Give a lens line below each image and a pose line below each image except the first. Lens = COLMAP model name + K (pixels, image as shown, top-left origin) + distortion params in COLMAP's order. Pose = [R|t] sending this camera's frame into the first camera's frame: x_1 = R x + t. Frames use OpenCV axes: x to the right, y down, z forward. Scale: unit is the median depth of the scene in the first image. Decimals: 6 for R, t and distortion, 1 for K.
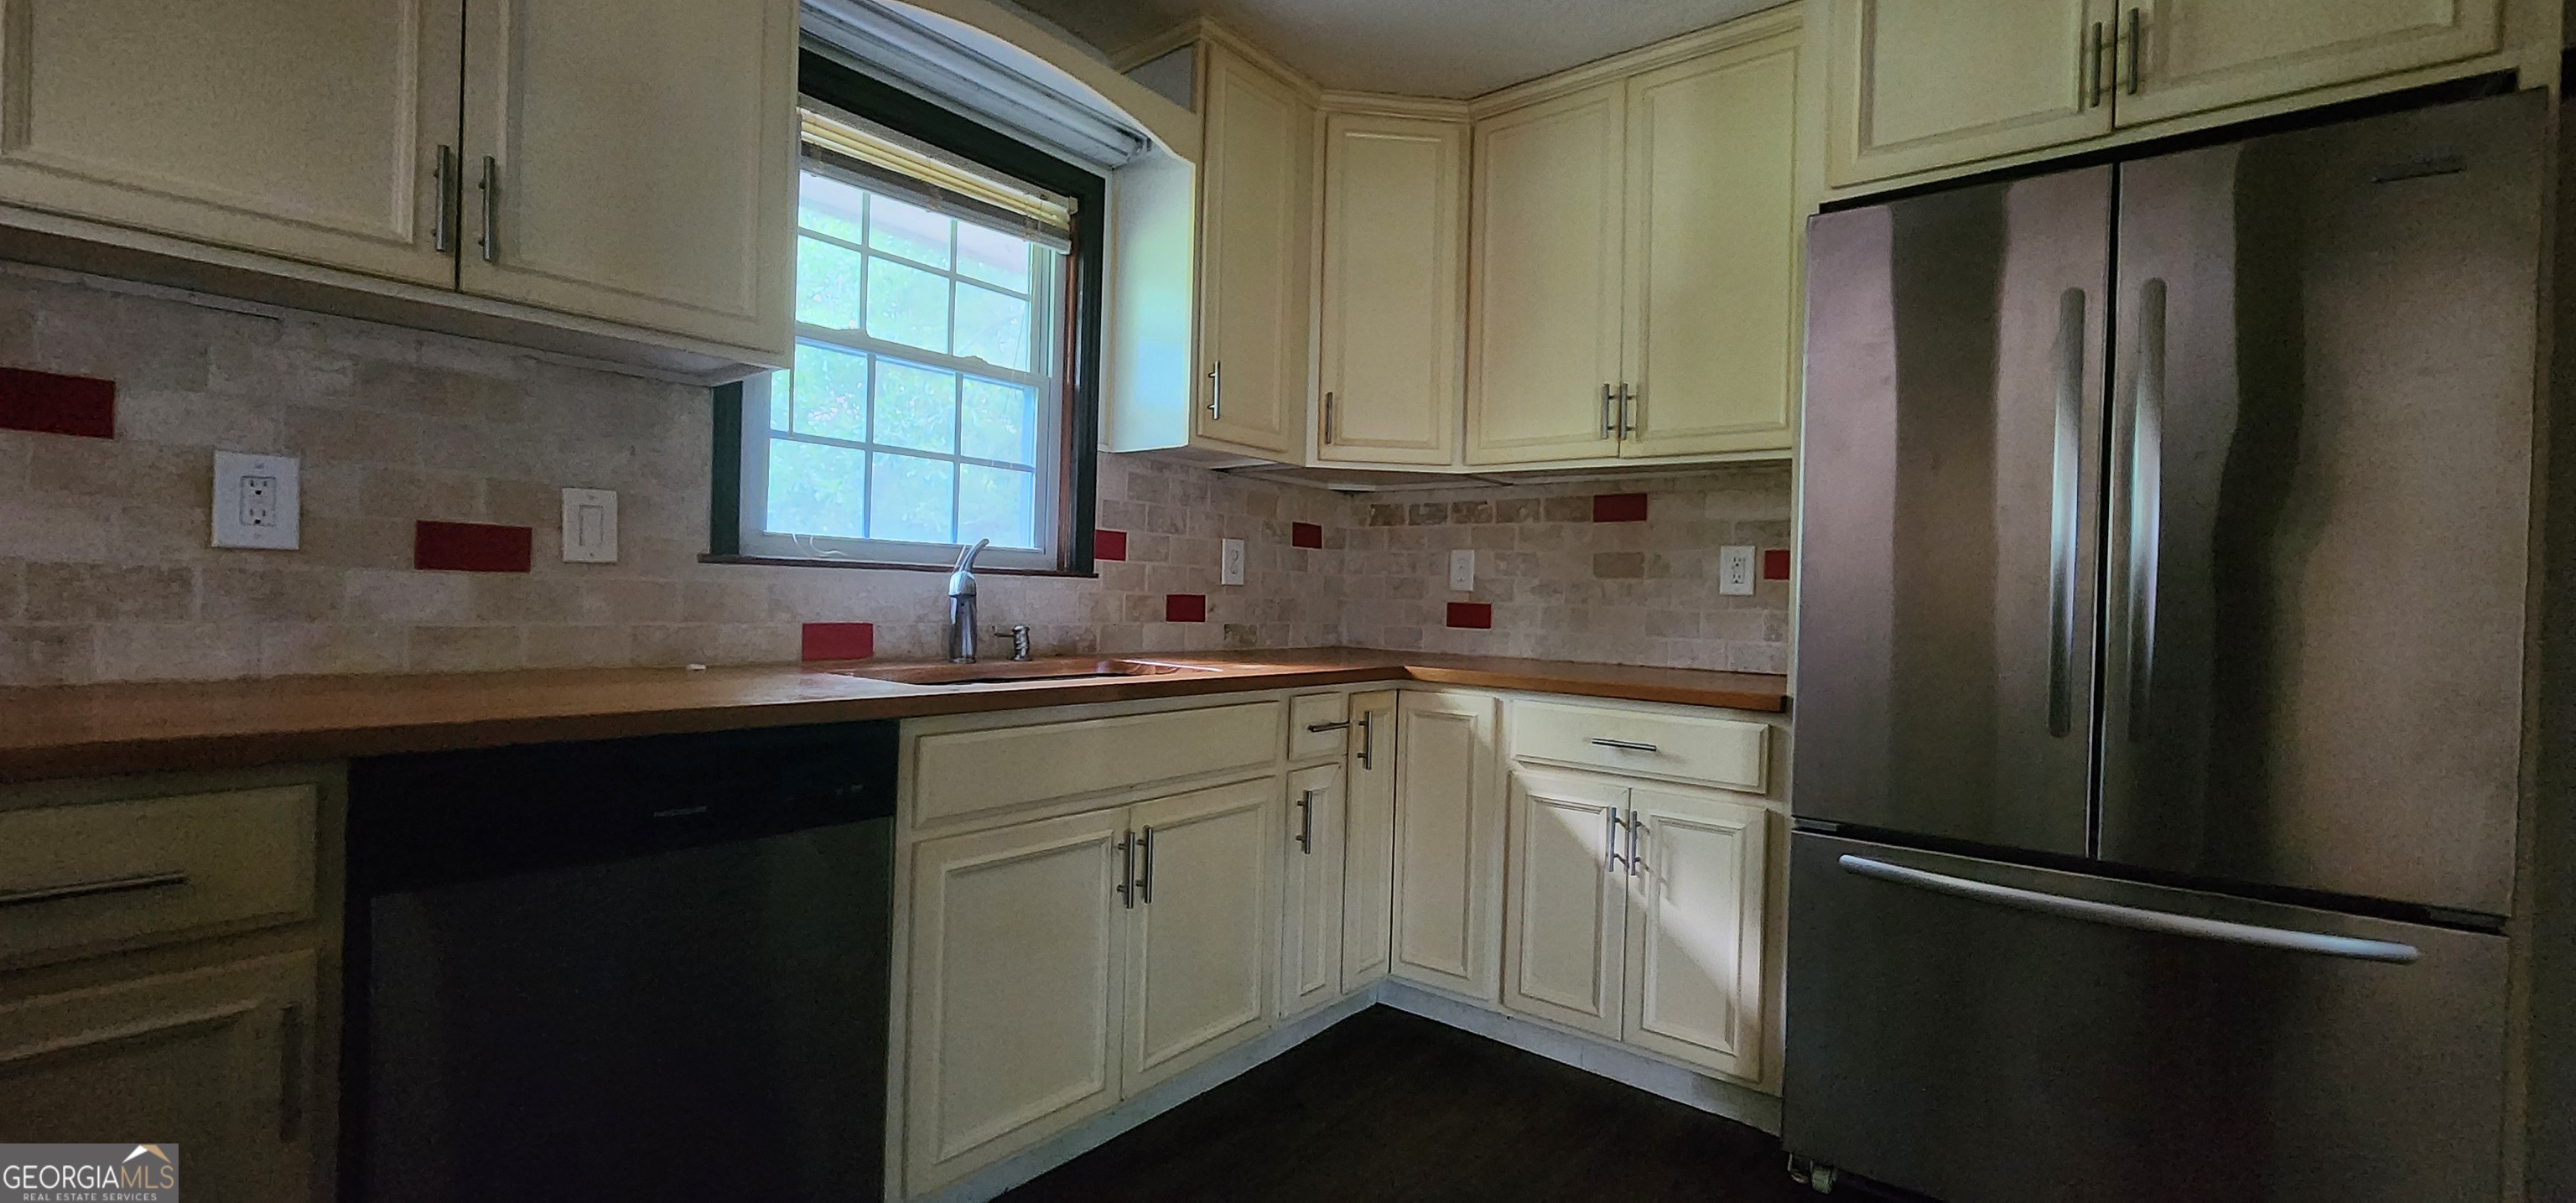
lens RADIAL K [[1060.3, 0, 1299.2], [0, 1060.3, 599.1], [0, 0, 1]] dist [-0.001759, 0.000397]
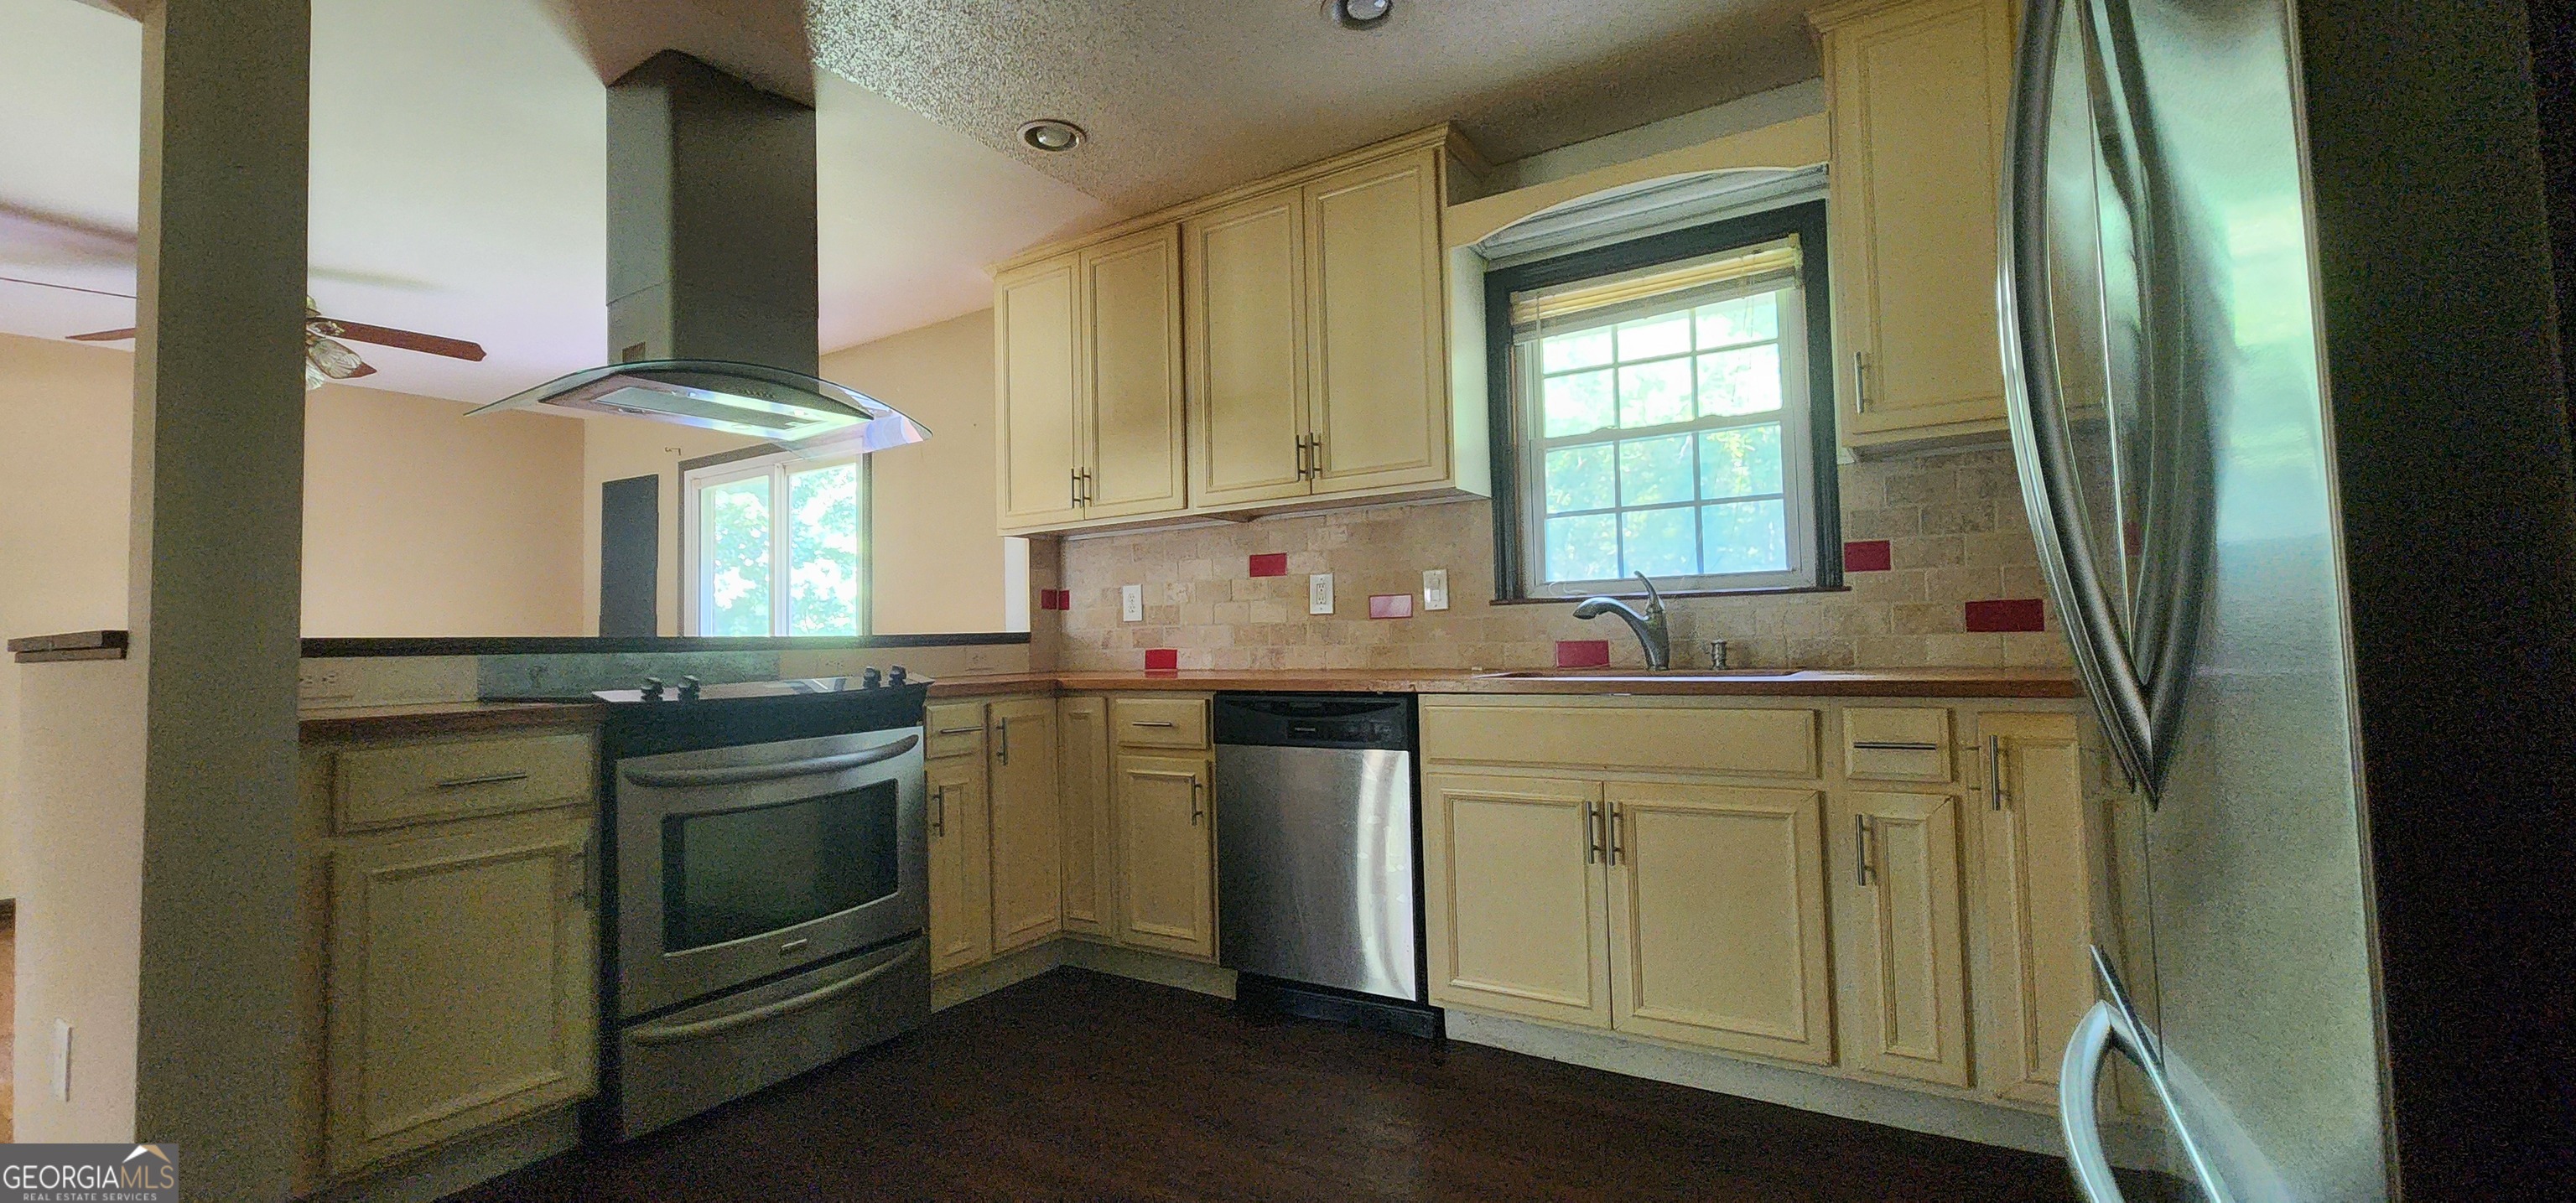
lens RADIAL K [[1062.9, 0, 1276.0], [0, 1062.9, 595.2], [0, 0, 1]] dist [-0.001200, -0.000063]
pose [[0.096052, -0.075107, -0.992539, 0.798072], [0.023268, 0.997046, -0.073197, 0.047473], [0.995104, -0.016063, 0.097516, 0.394272]]
